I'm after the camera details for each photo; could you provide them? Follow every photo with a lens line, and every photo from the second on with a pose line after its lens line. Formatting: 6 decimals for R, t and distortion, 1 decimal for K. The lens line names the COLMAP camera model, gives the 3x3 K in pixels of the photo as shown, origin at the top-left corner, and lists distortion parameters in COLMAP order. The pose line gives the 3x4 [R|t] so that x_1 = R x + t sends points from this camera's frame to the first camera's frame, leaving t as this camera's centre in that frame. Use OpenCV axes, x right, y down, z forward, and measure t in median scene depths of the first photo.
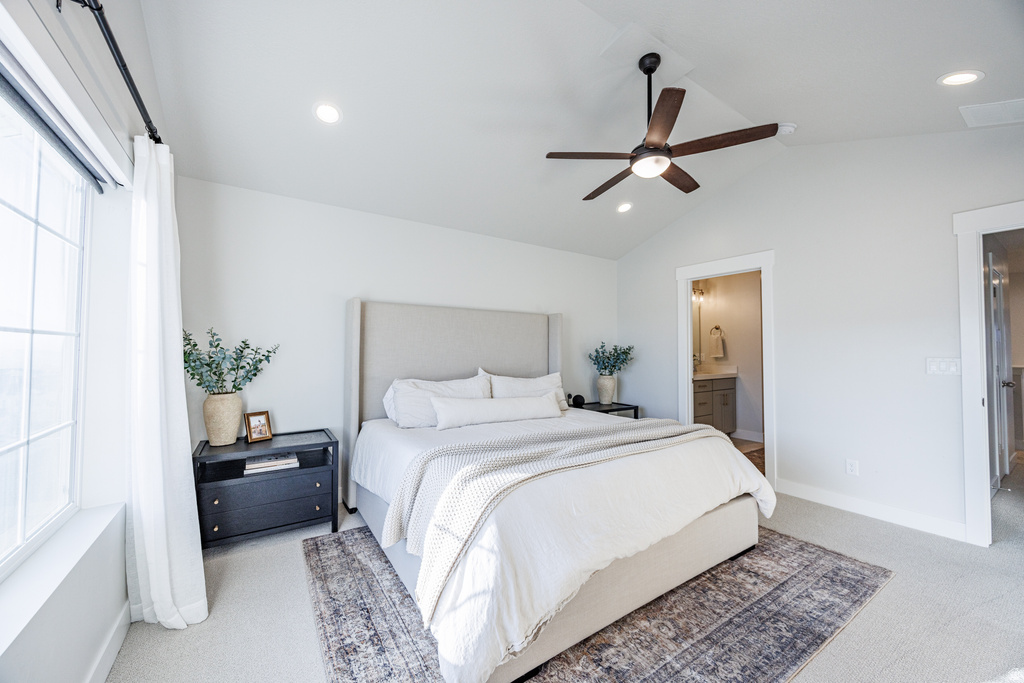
lens RADIAL K [[391.5, 0, 512.1], [0, 391.5, 346.2], [0, 0, 1]] dist [-0.002191, -0.000048]
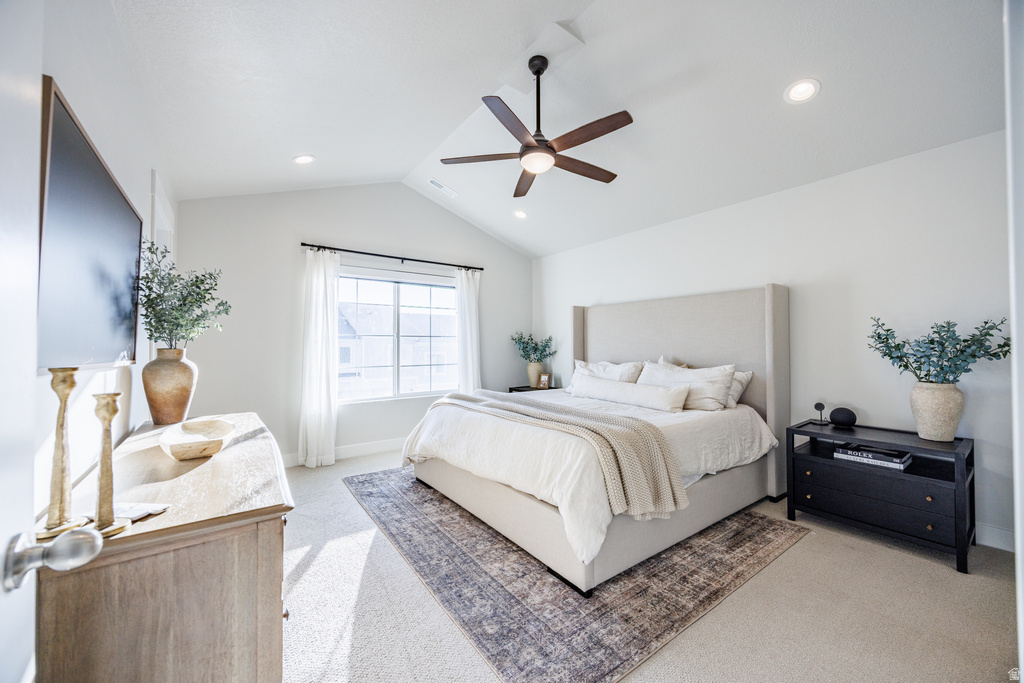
lens RADIAL K [[391.5, 0, 510.1], [0, 391.5, 336.0], [0, 0, 1]] dist [-0.002191, -0.000048]
pose [[0.046612, -0.006561, -0.998892, 1.599115], [0.026544, 0.999633, -0.005327, 0.016017], [0.998560, -0.026267, 0.046769, 0.973271]]
